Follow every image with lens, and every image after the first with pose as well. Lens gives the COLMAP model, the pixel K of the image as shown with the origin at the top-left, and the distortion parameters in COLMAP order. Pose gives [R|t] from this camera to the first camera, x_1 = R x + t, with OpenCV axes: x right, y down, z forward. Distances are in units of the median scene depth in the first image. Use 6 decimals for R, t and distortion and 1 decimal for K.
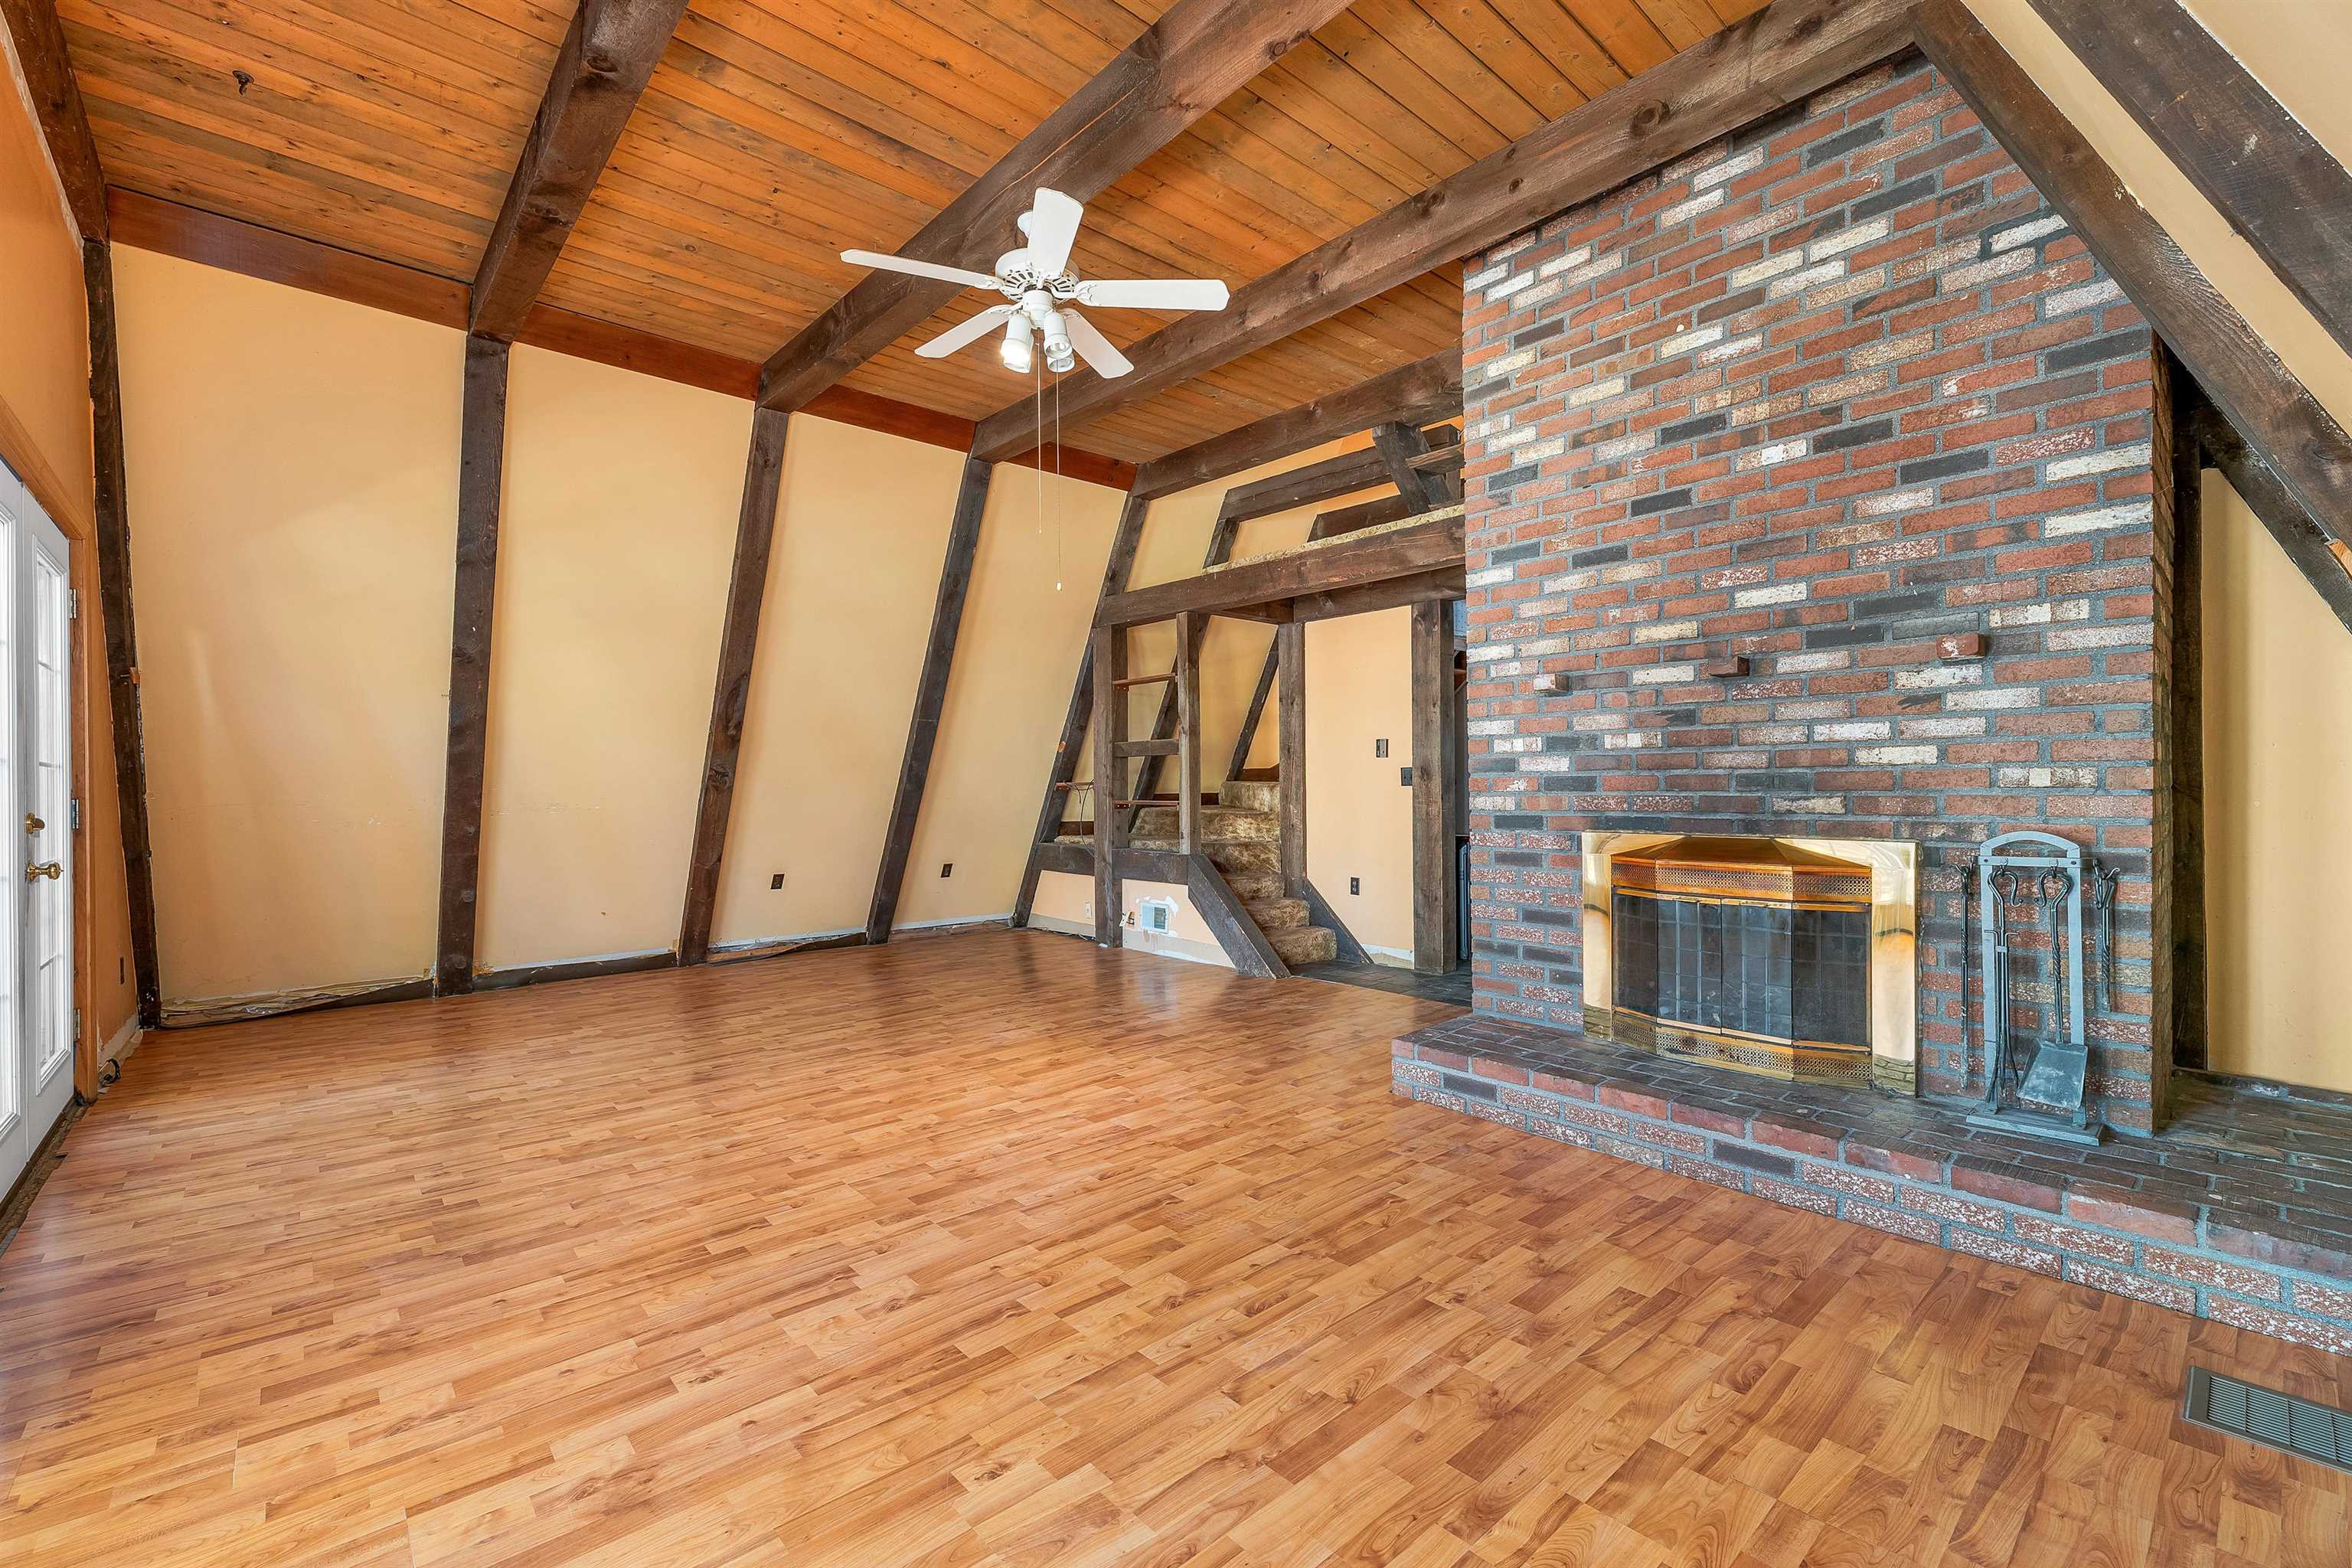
lens RADIAL K [[996.6, 0, 1185.6], [0, 996.6, 779.3], [0, 0, 1]] dist [0.001610, -0.000296]
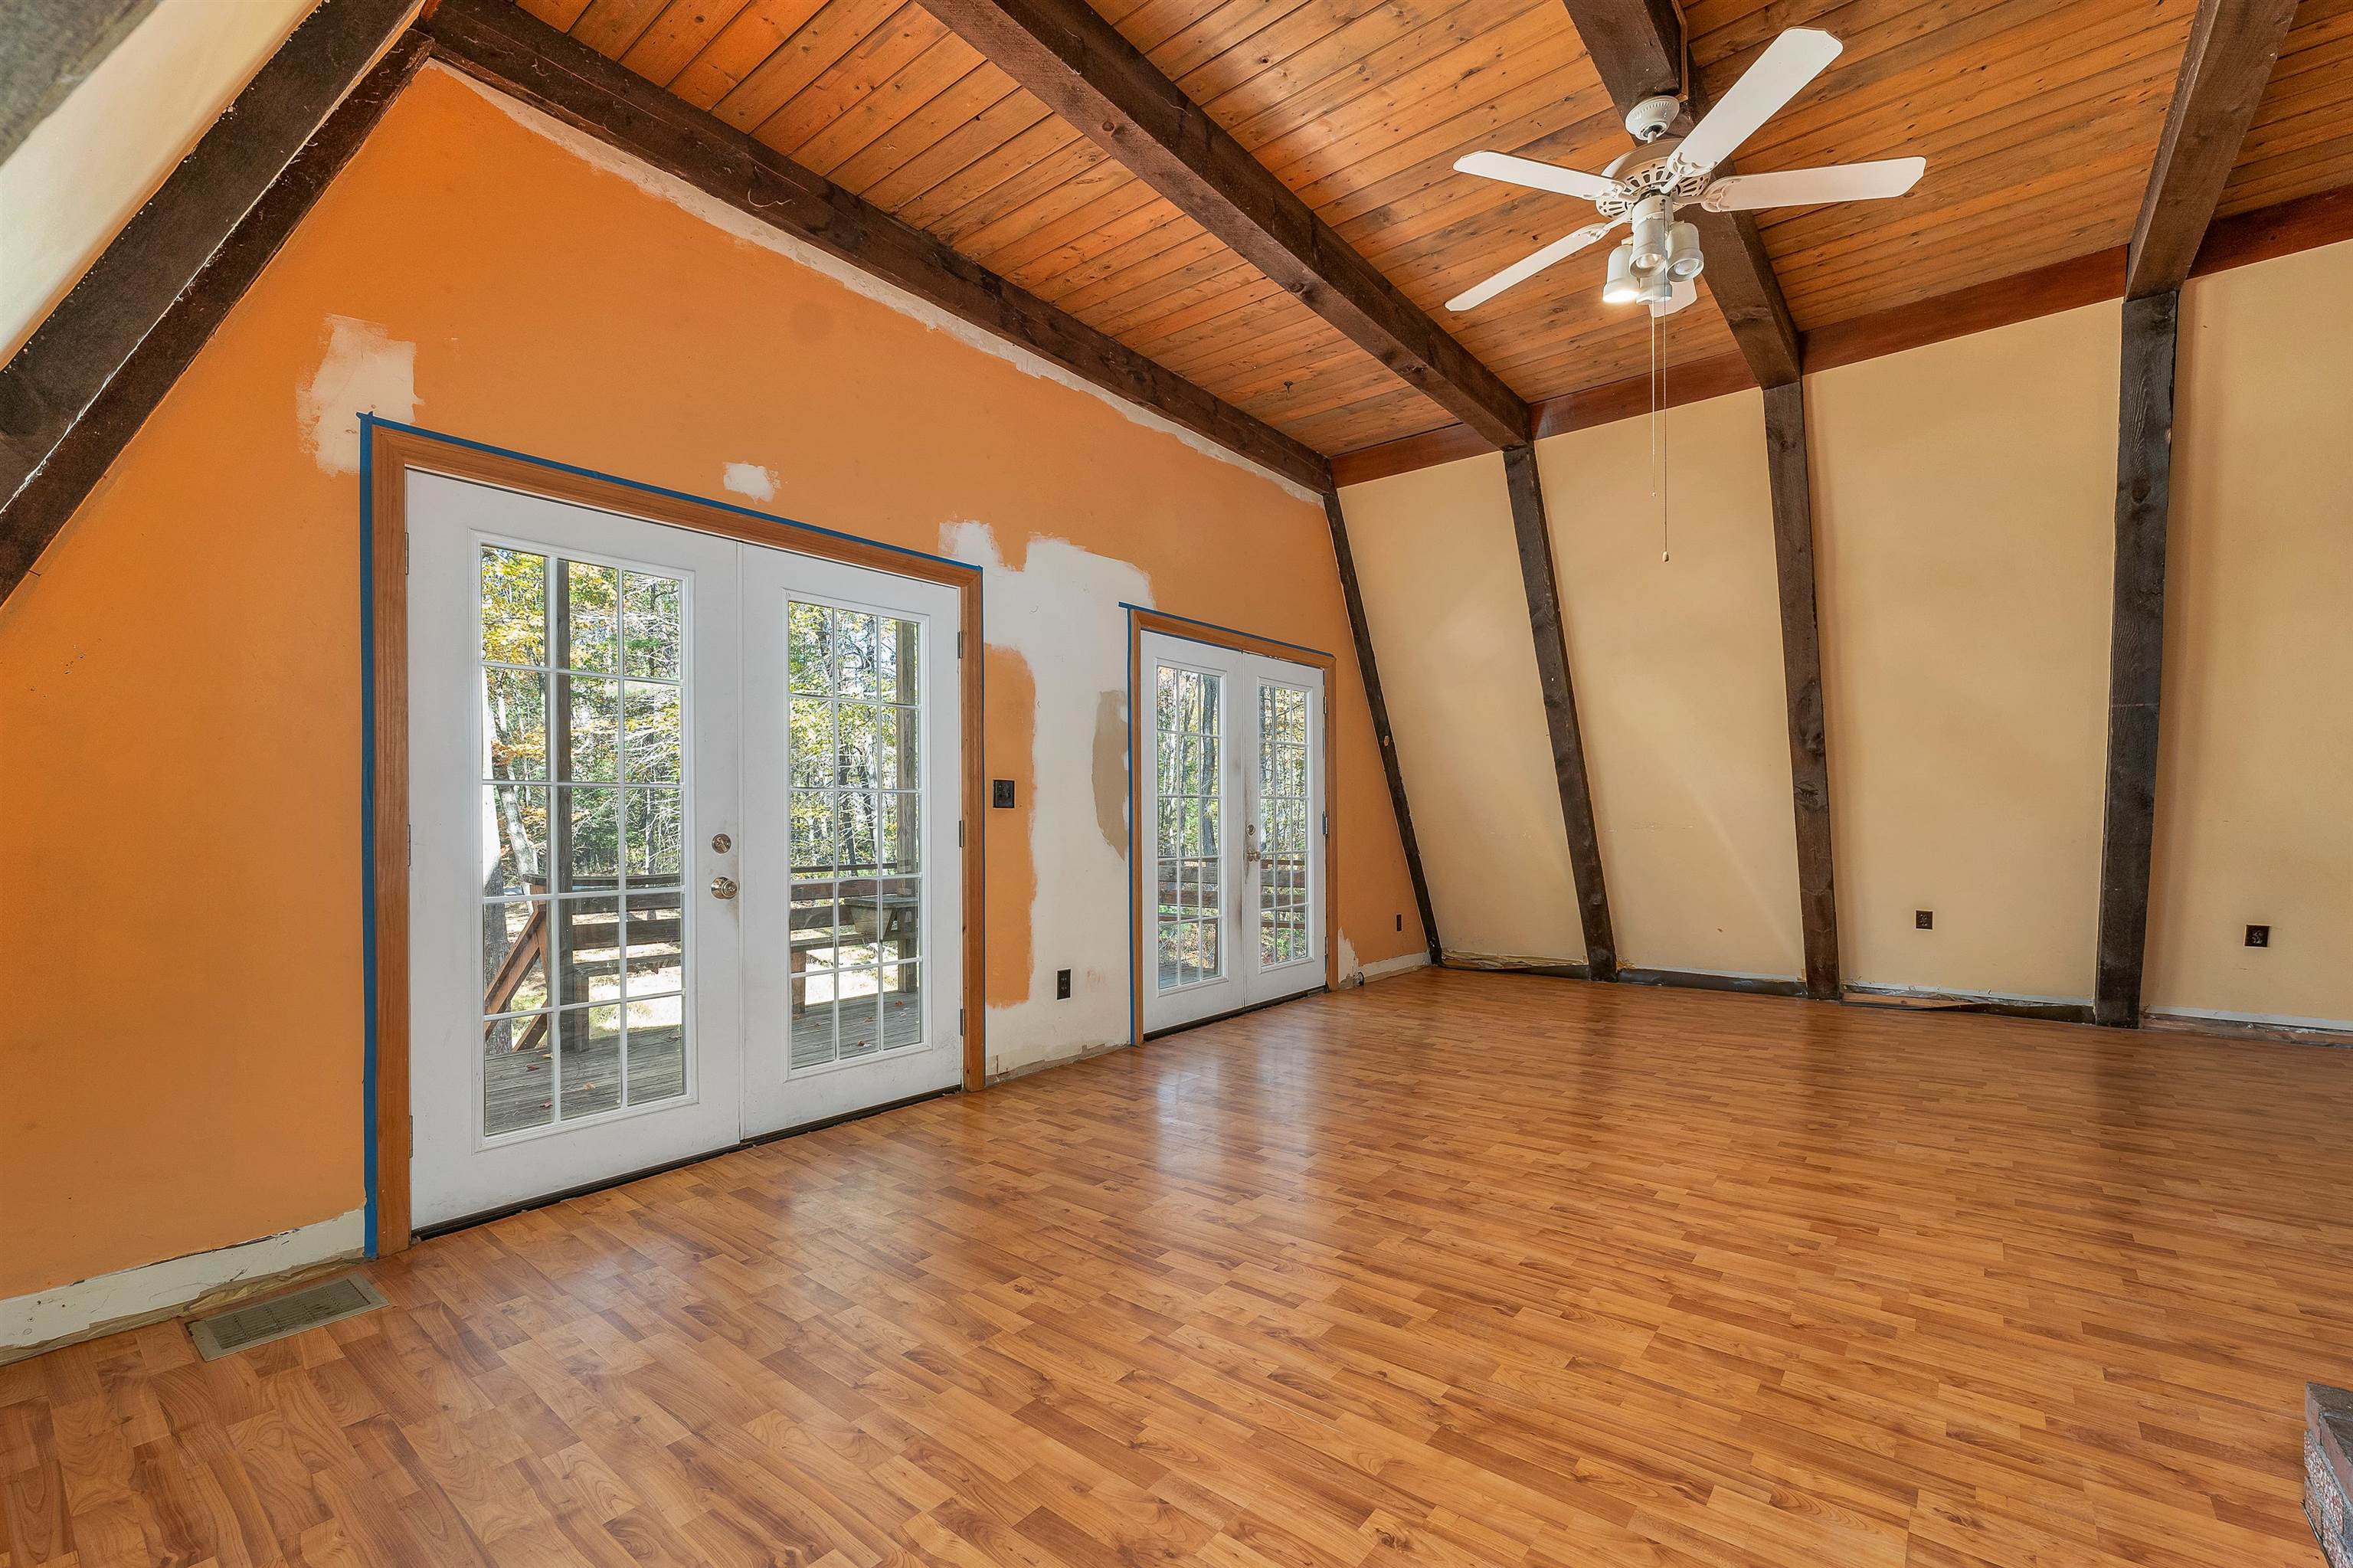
lens RADIAL K [[1004.9, 0, 1166.4], [0, 1004.9, 814.3], [0, 0, 1]] dist [0.001685, 0.000177]
pose [[0.147733, 0.001009, -0.989027, 0.621456], [0.015562, 0.999873, 0.003344, 0.004415], [0.988905, -0.015885, 0.147699, 0.490358]]
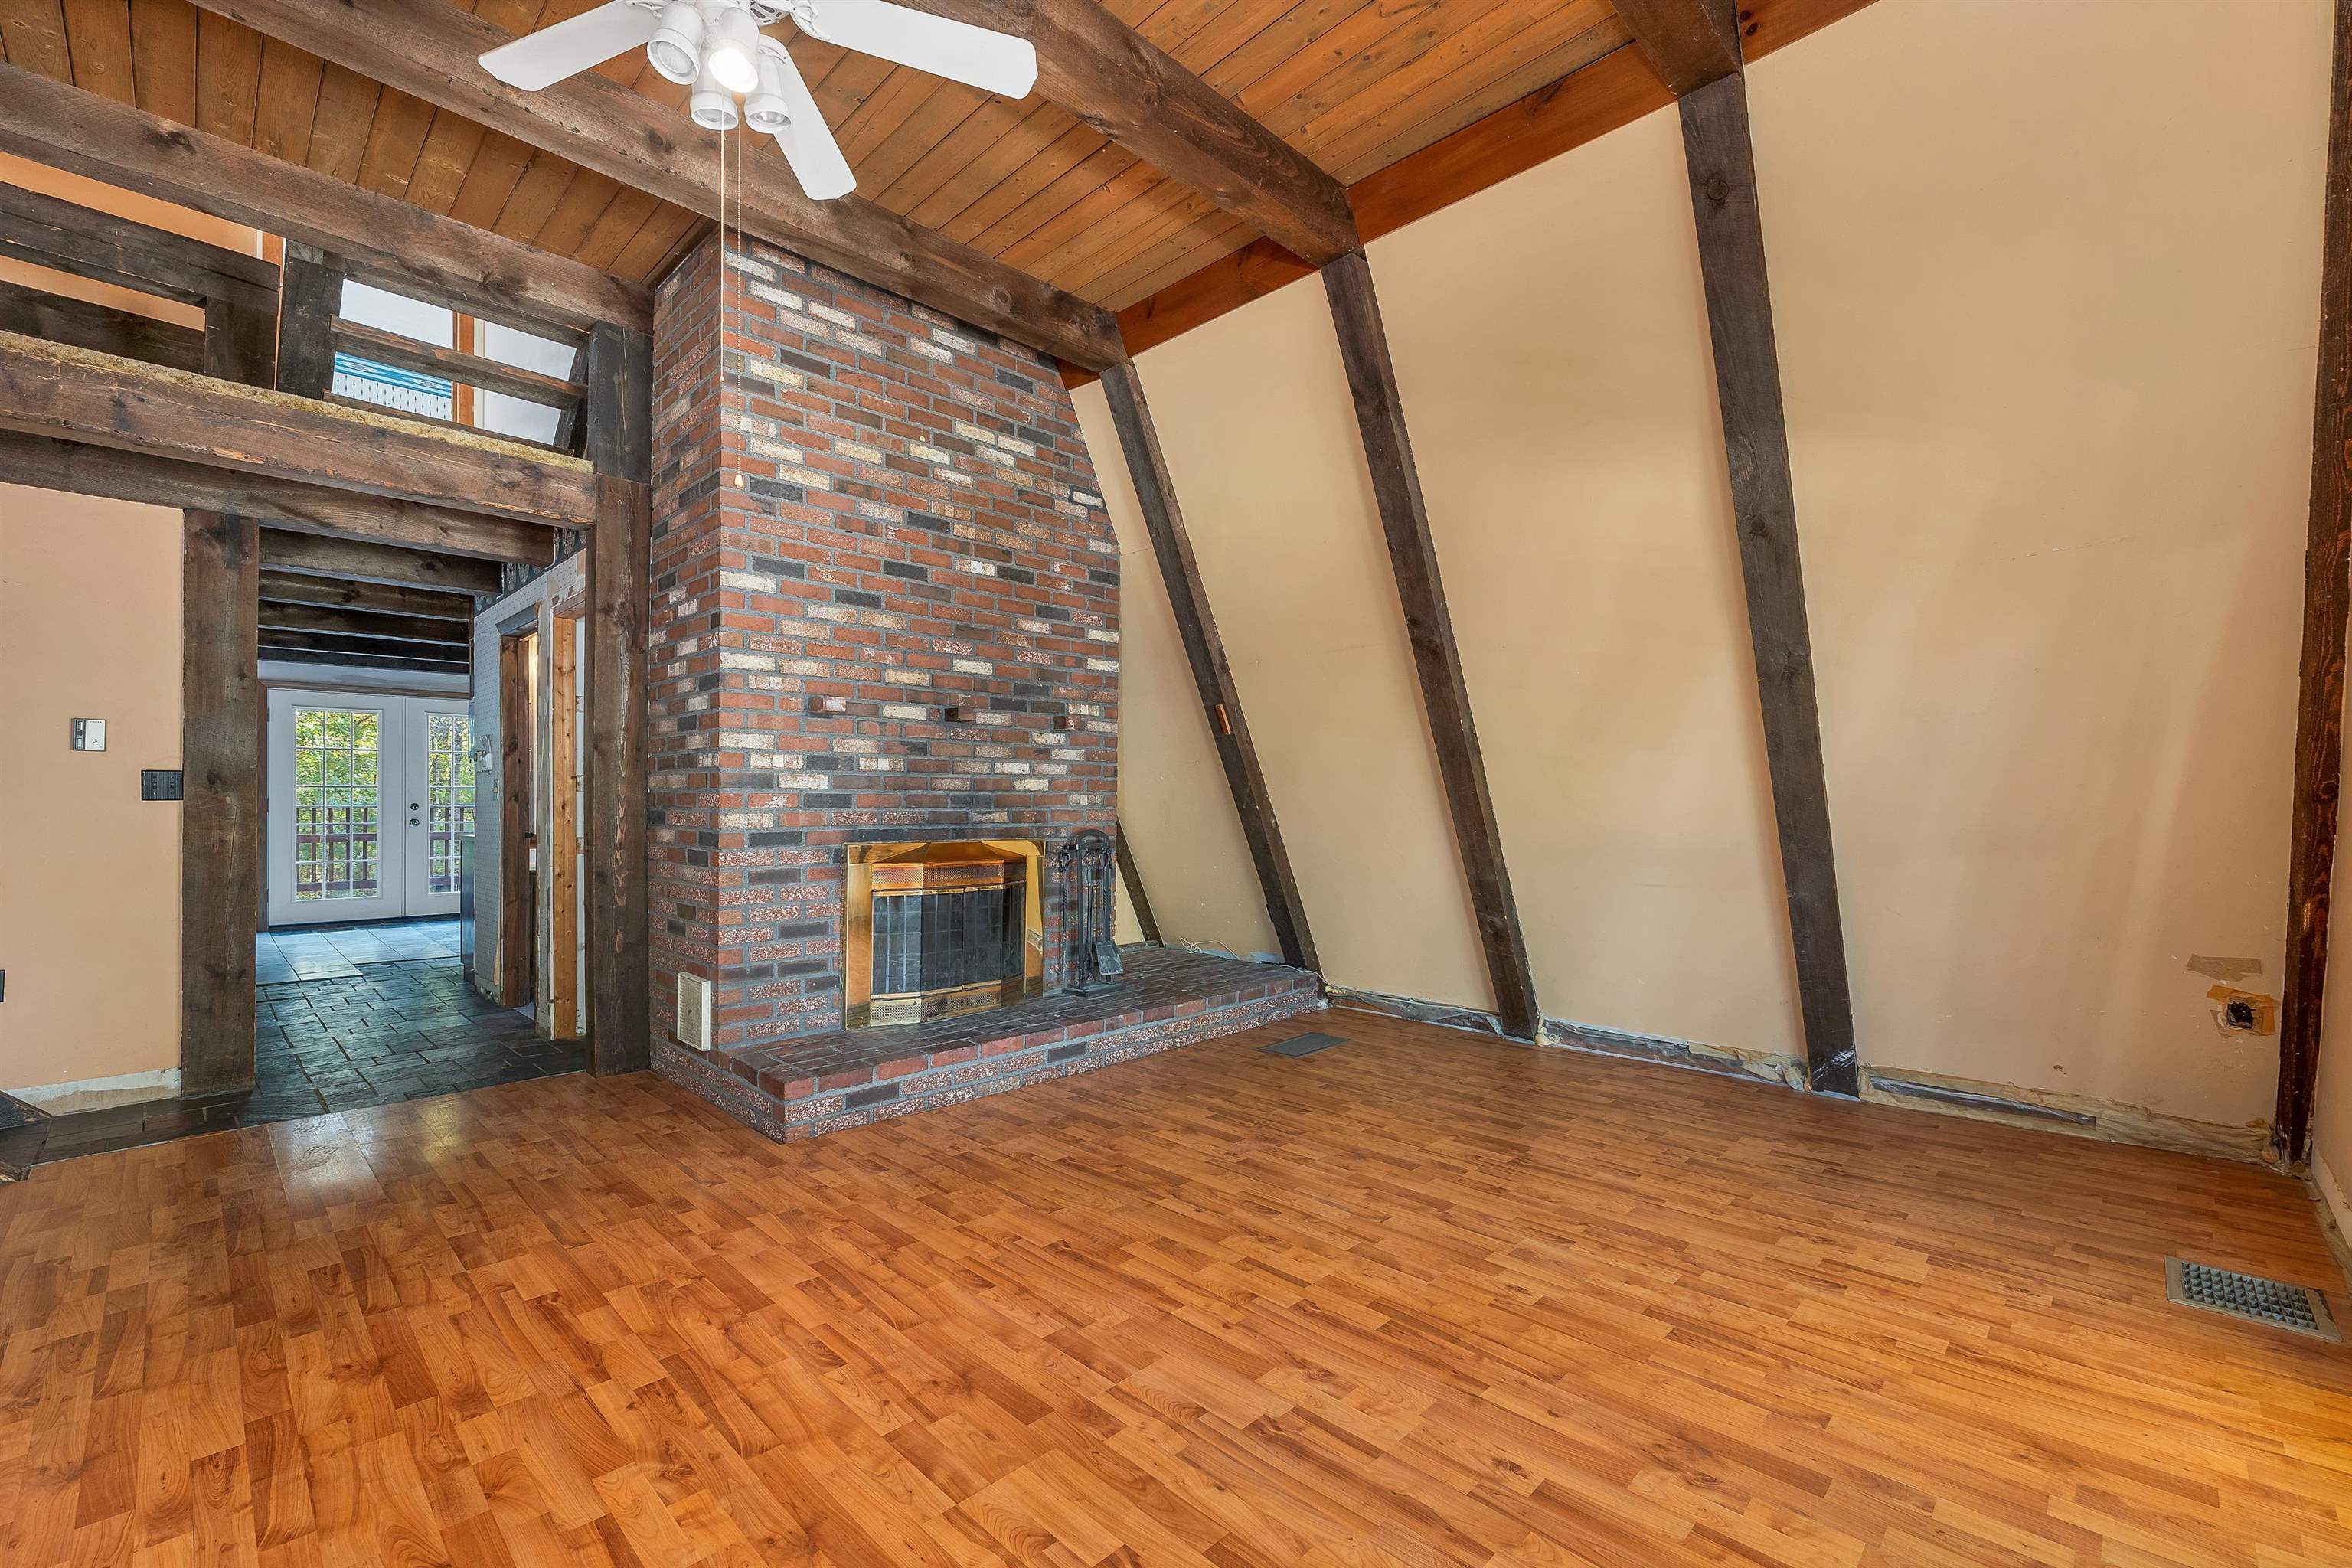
lens RADIAL K [[977.6, 0, 1173.0], [0, 977.6, 787.5], [0, 0, 1]] dist [0.002615, -0.000562]
pose [[-0.055094, 0.021600, 0.998247, -0.762987], [-0.009789, 0.999706, -0.022171, 0.011096], [-0.998433, -0.010994, -0.054867, 0.769261]]
